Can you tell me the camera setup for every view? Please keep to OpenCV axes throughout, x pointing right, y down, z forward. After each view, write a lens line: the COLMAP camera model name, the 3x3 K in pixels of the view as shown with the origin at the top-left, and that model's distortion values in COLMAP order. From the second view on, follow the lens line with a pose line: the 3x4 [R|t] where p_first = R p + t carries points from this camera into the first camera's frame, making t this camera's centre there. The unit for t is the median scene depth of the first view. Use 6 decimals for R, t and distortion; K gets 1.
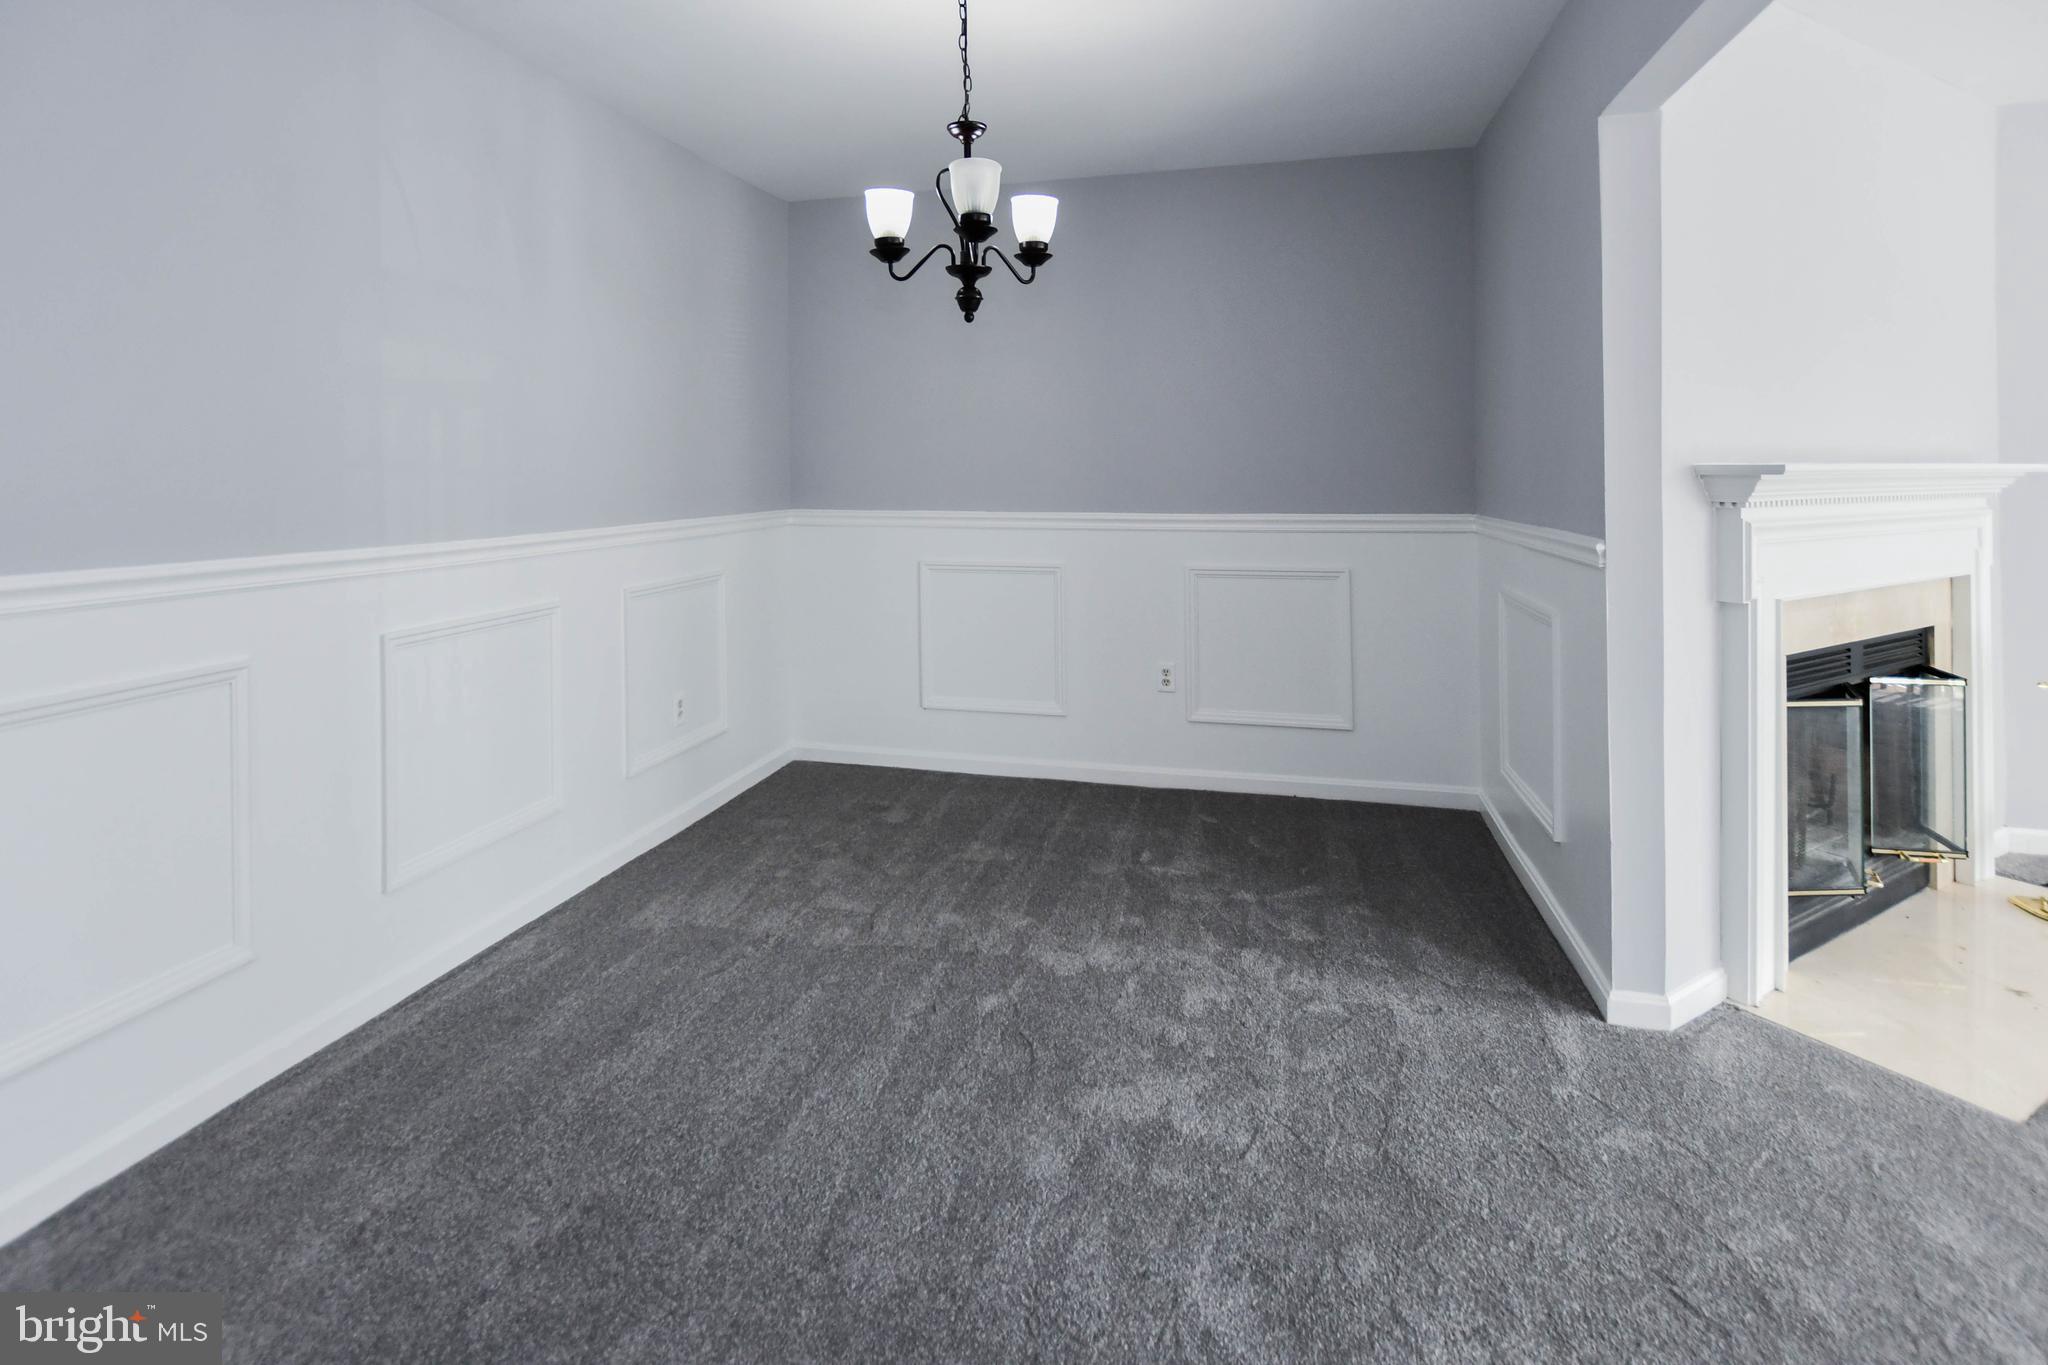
lens RADIAL K [[994.1, 0, 1020.8], [0, 994.1, 466.4], [0, 0, 1]] dist [-0.000553, -0.000399]
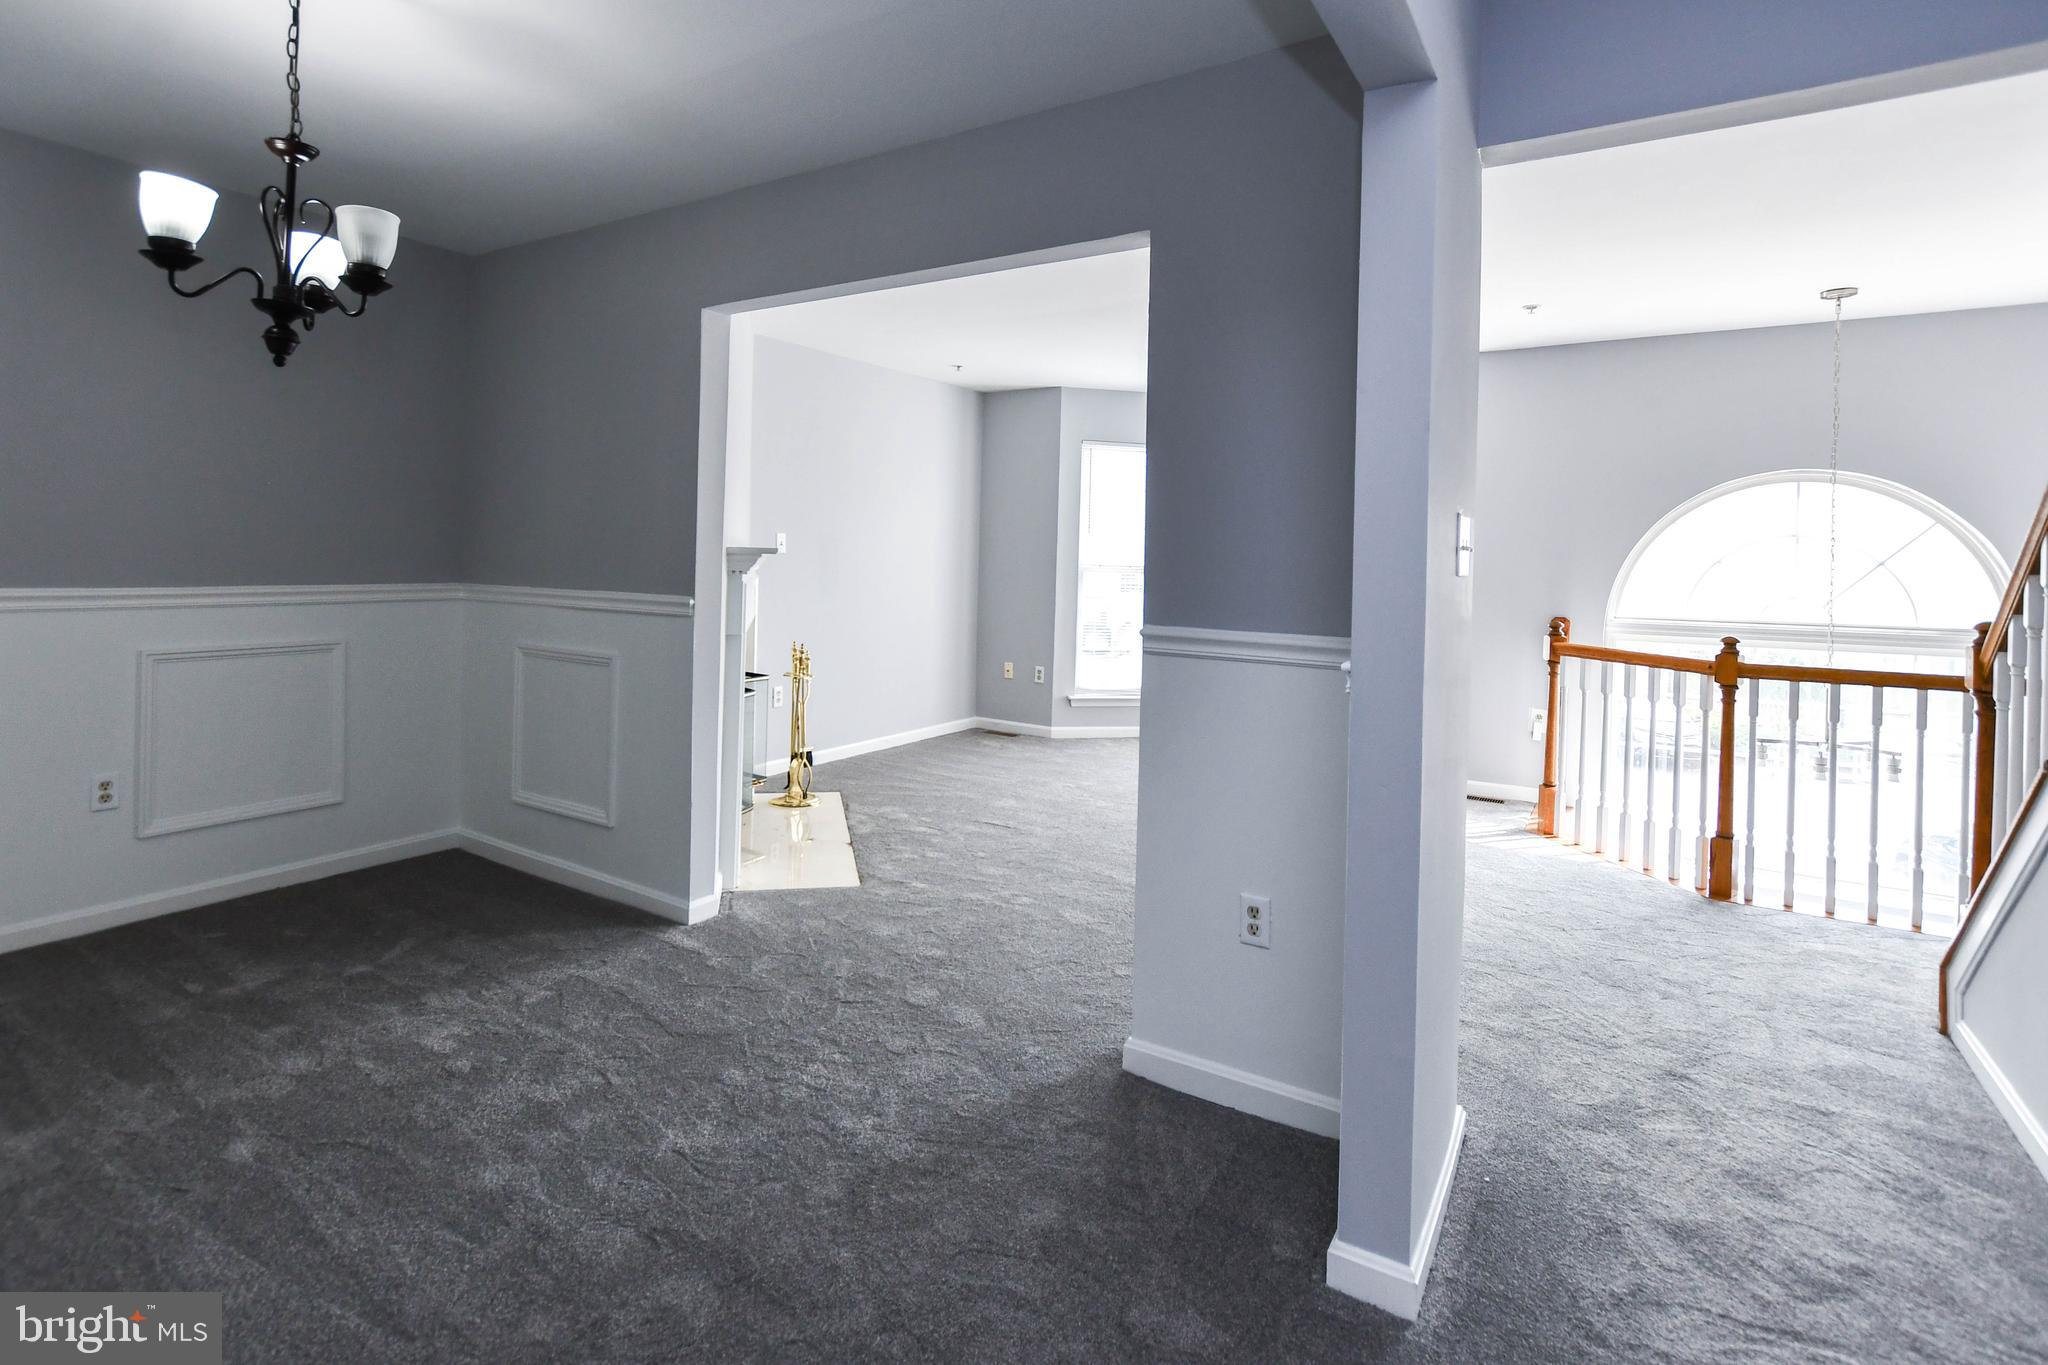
lens RADIAL K [[981.5, 0, 1023.5], [0, 981.5, 551.4], [0, 0, 1]] dist [0.000584, 0.000748]
pose [[0.302073, 0.017102, 0.953131, -0.648028], [-0.029812, 0.999519, -0.008486, 0.005396], [-0.952819, -0.025852, 0.302438, 0.104015]]
